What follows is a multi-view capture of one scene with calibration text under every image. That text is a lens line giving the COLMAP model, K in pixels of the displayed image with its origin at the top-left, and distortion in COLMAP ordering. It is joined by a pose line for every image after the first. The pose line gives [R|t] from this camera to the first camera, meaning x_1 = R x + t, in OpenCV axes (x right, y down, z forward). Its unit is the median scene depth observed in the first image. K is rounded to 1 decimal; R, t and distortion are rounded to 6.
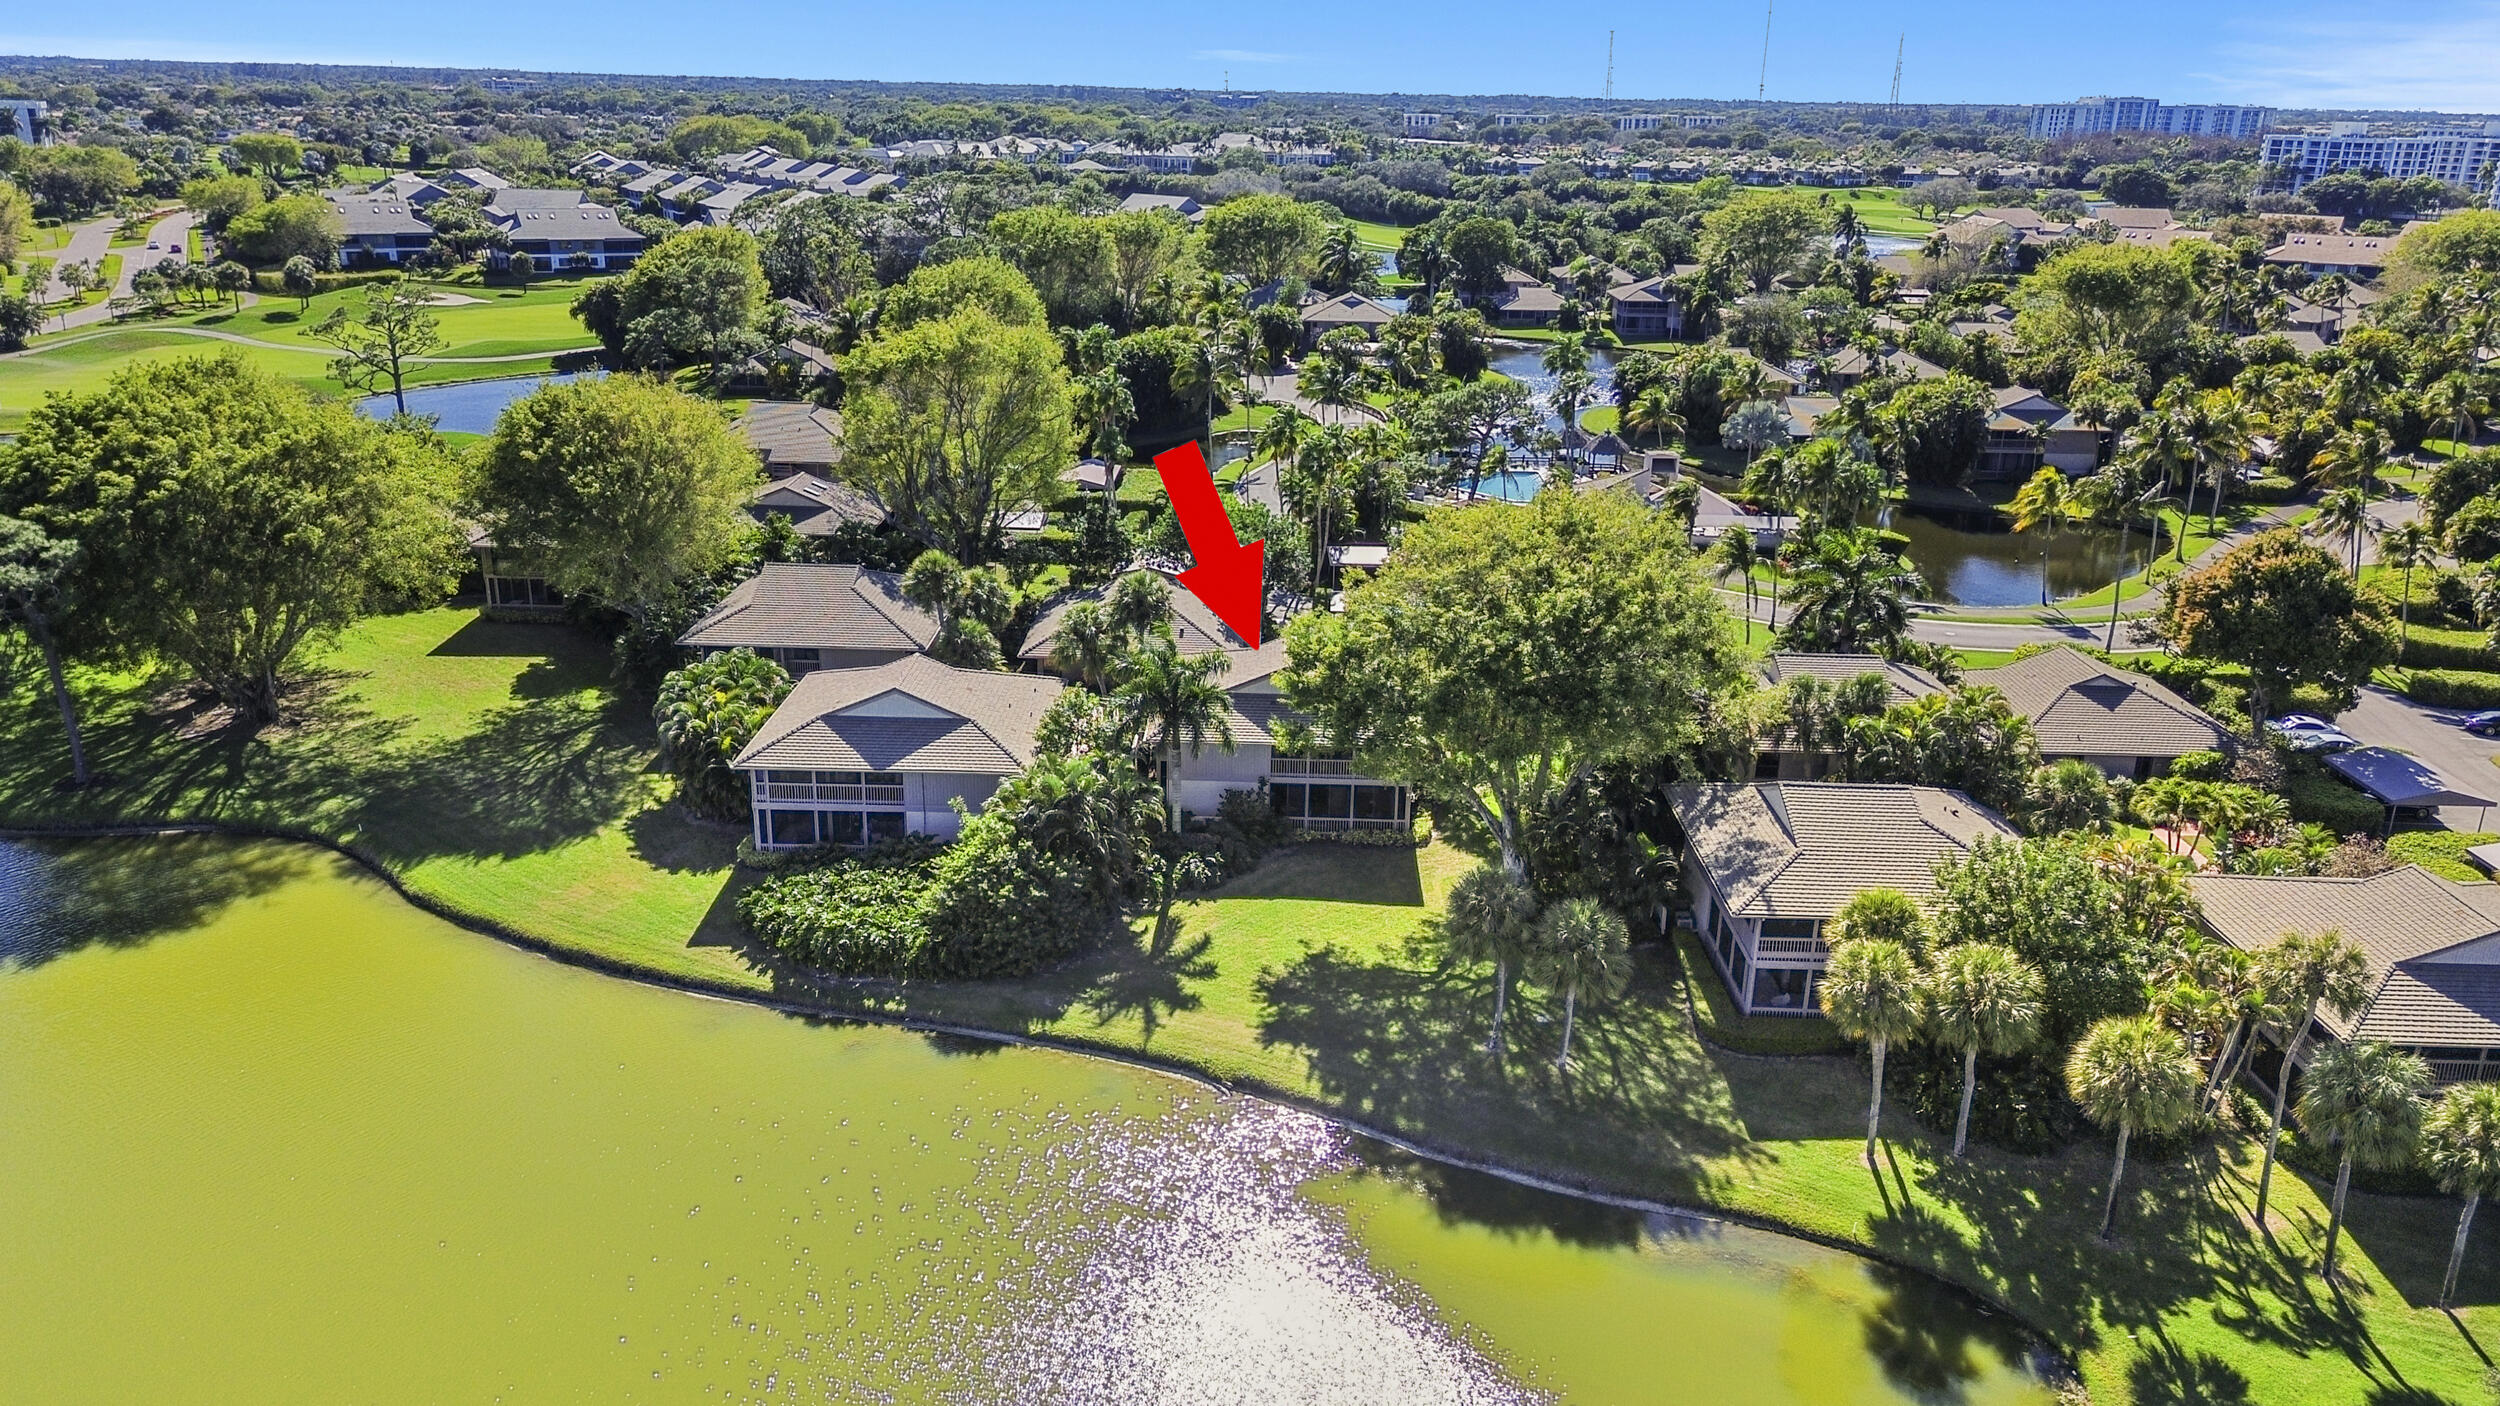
lens RADIAL K [[1807.7, 0, 1301.9], [0, 1807.7, 711.7], [0, 0, 1]] dist [0.024197, -0.004300]
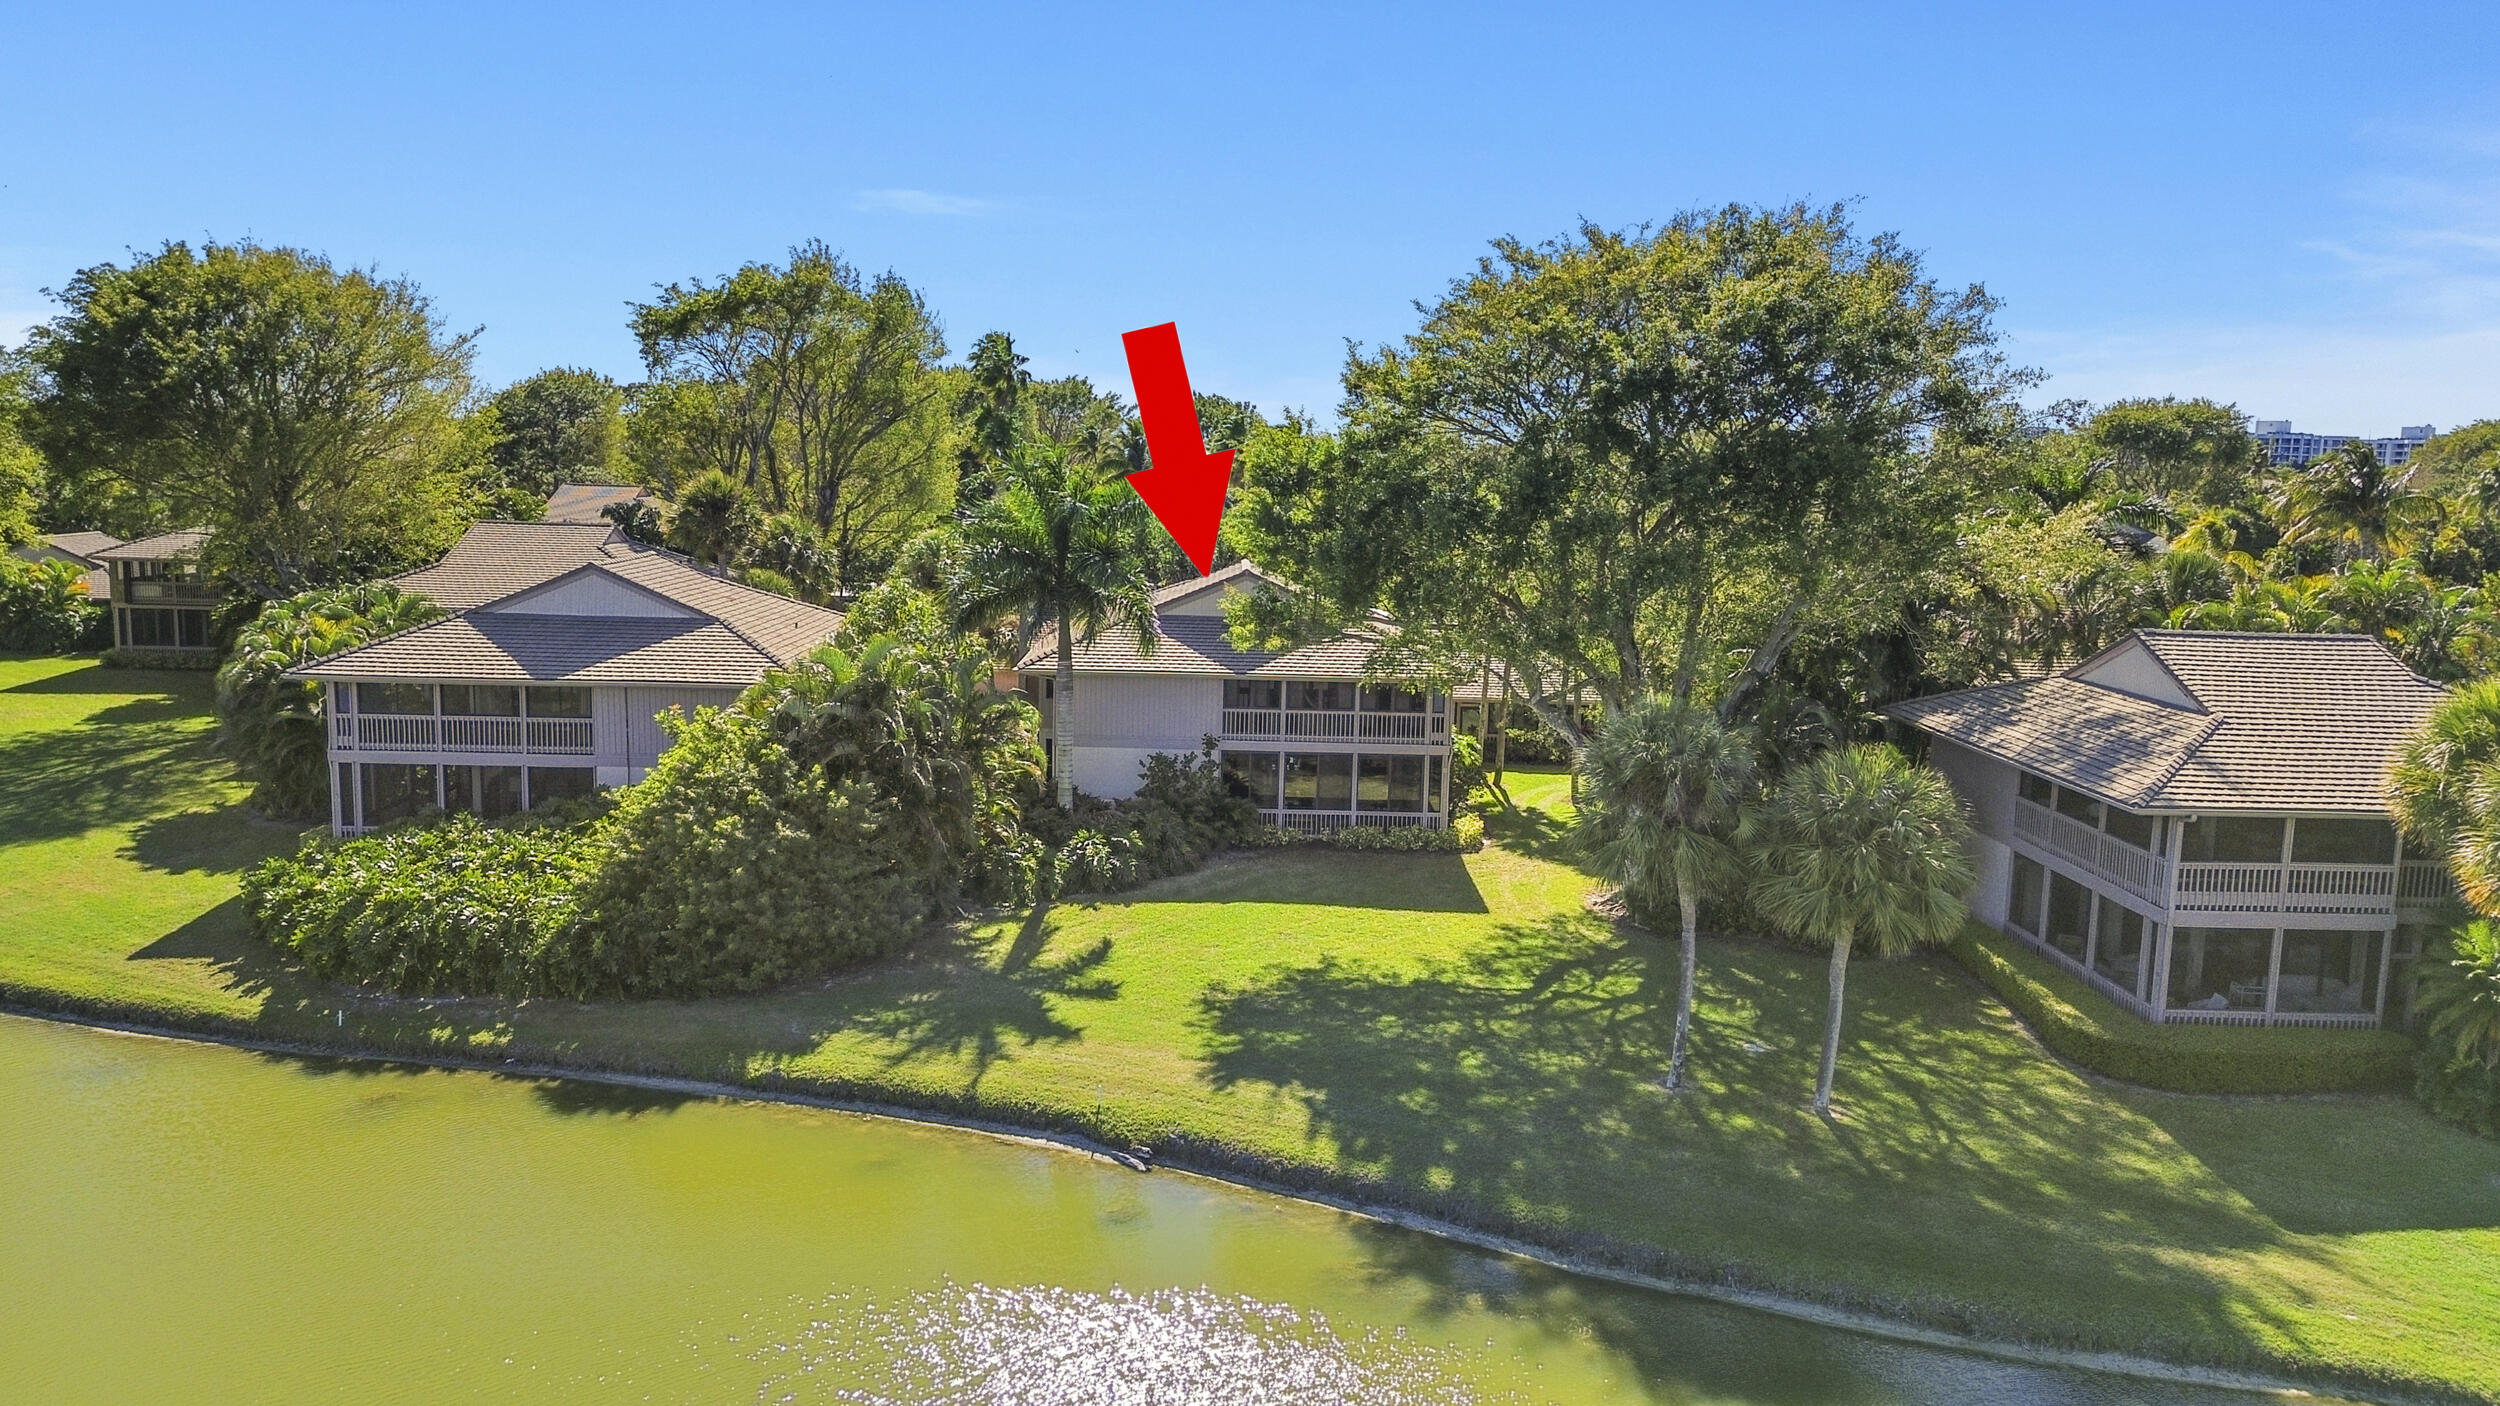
lens RADIAL K [[1807.7, 0, 1301.9], [0, 1807.7, 711.7], [0, 0, 1]] dist [0.024197, -0.004300]
pose [[0.999371, -0.001234, 0.035429, -0.013899], [0.007763, 0.982754, -0.184754, 0.163853], [-0.034590, 0.184913, 0.982146, 0.459428]]
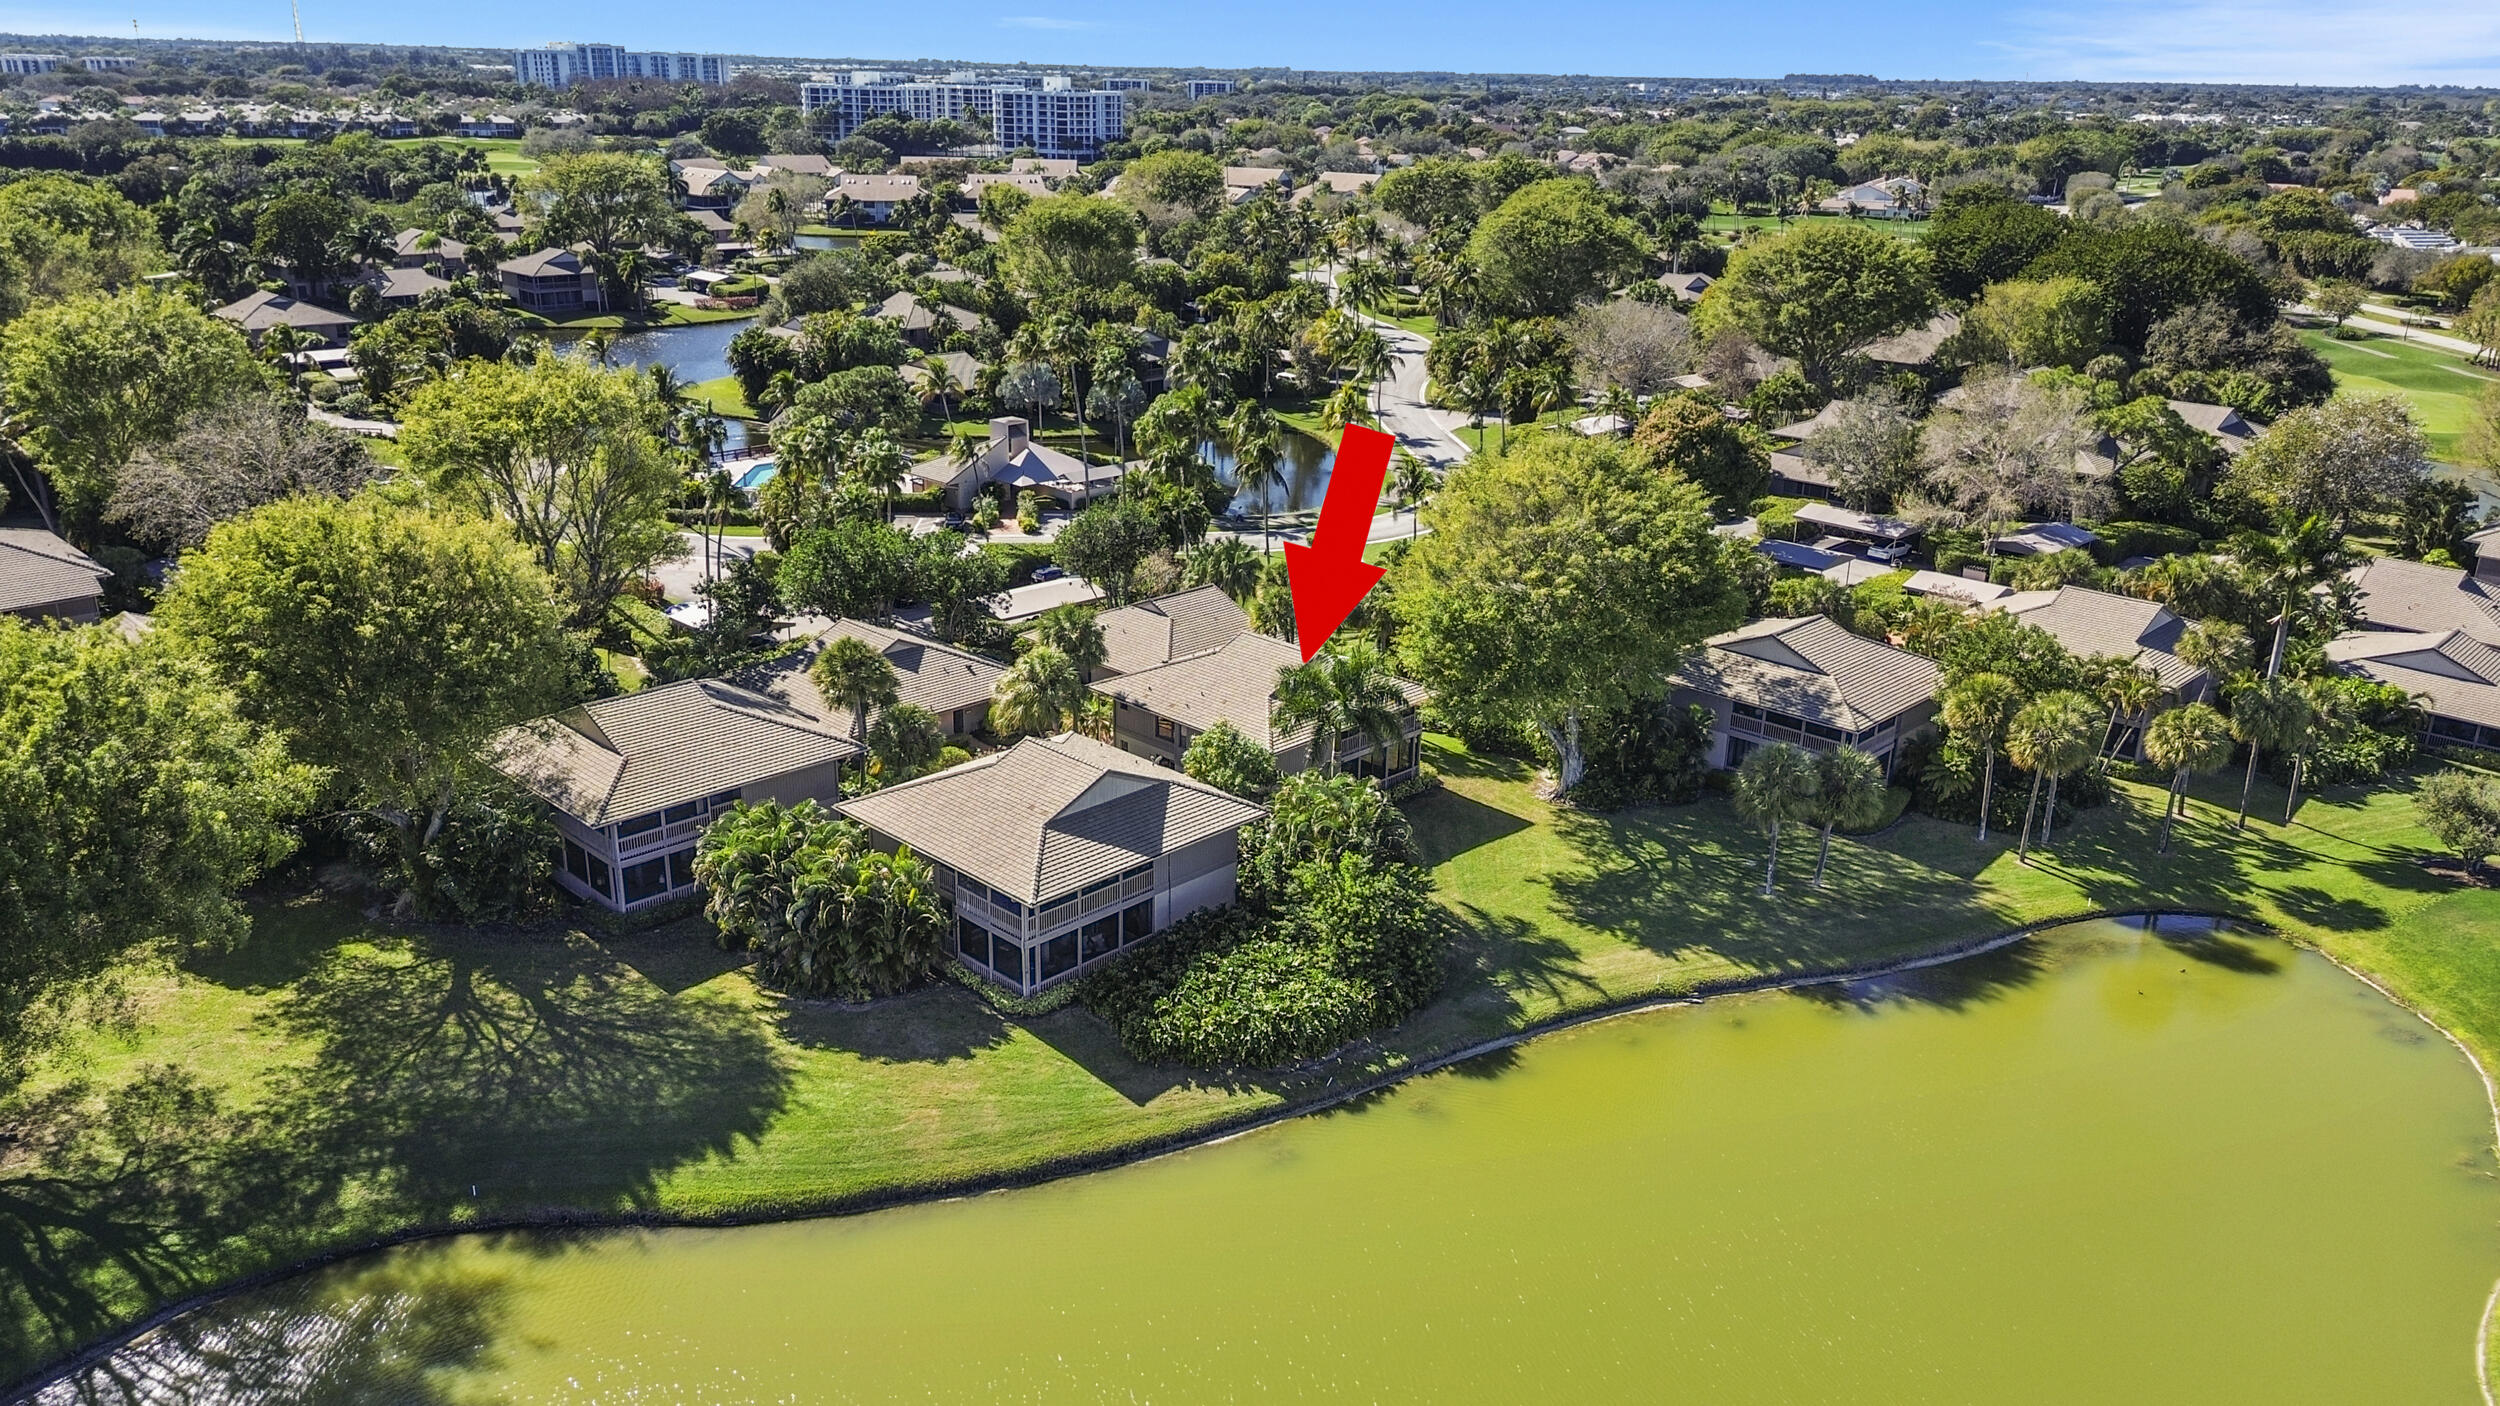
lens RADIAL K [[1716.6, 0, 1250.0], [0, 1716.6, 703.0], [0, 0, 1]] dist [0.031345, 0.000853]
pose [[0.699438, -0.256234, 0.667181, -0.831018], [0.229002, 0.964652, 0.130404, -0.160999], [-0.677011, 0.061577, 0.733392, 0.345174]]
